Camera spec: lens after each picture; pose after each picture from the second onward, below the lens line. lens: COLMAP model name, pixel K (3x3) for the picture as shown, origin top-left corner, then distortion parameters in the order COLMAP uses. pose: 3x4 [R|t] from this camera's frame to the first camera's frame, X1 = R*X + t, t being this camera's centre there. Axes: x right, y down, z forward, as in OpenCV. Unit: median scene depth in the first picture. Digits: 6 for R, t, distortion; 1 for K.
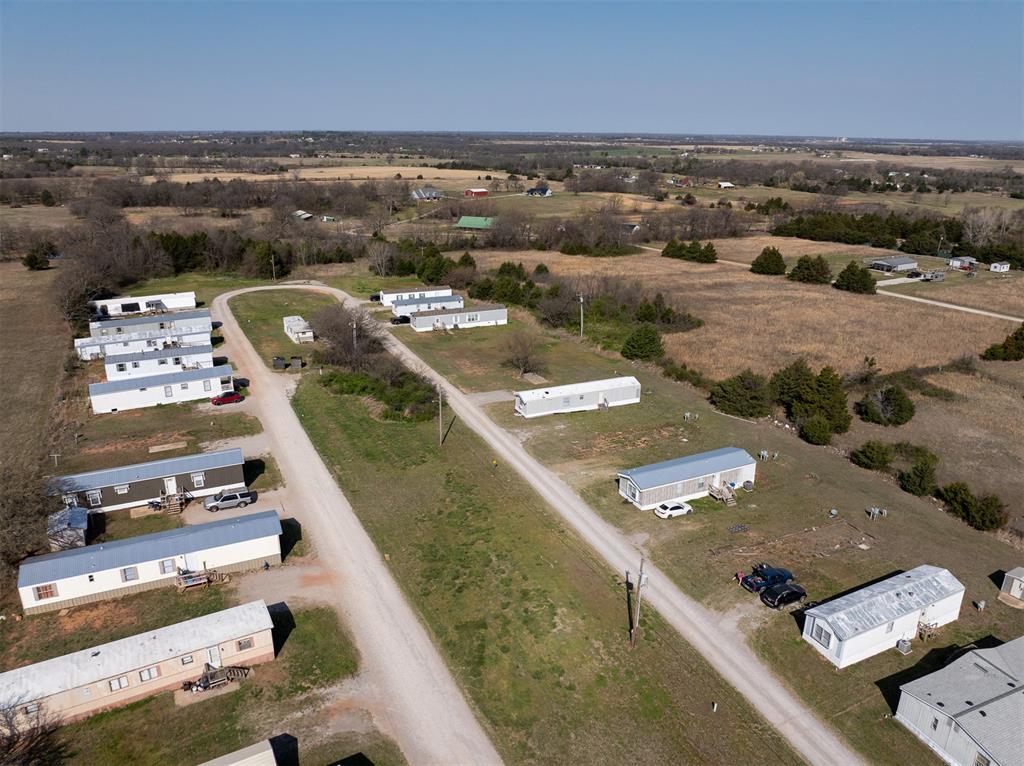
lens RADIAL K [[717.6, 0, 510.7], [0, 717.6, 359.9], [0, 0, 1]] dist [-0.064372, 0.027184]
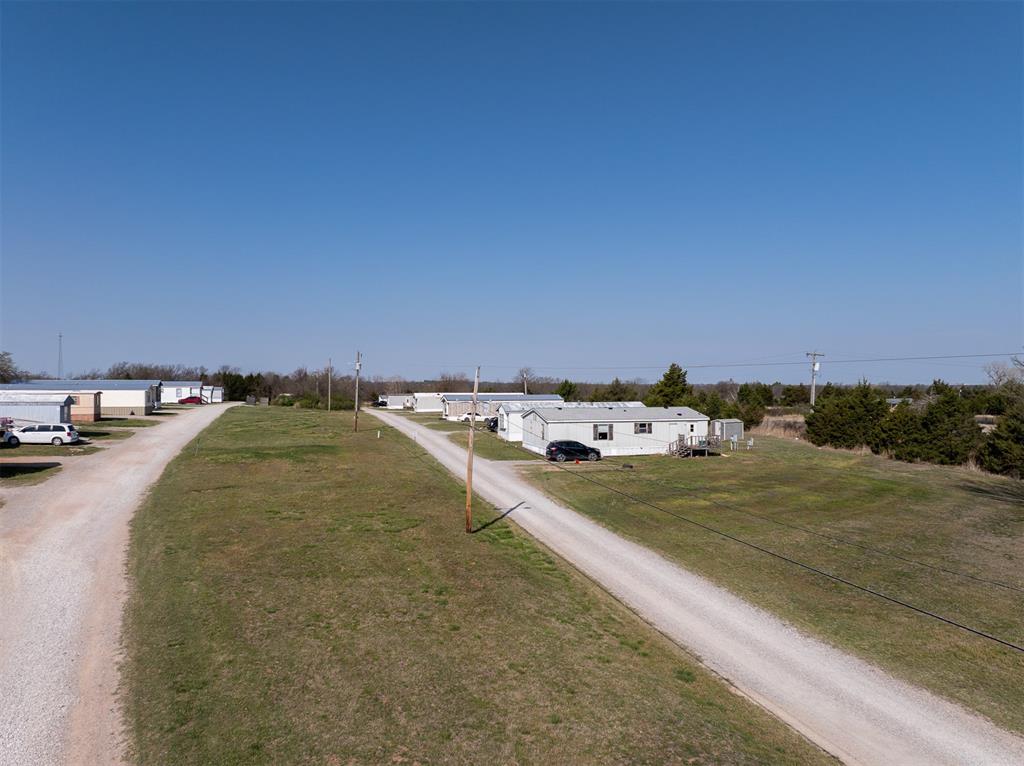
lens RADIAL K [[724.9, 0, 512.0], [0, 724.9, 383.0], [0, 0, 1]] dist [-0.048493, 0.004656]
pose [[0.986505, -0.008523, -0.163507, 0.354015], [-0.043409, 0.949292, -0.311385, 0.382649], [0.157870, 0.314281, 0.936111, -0.097032]]
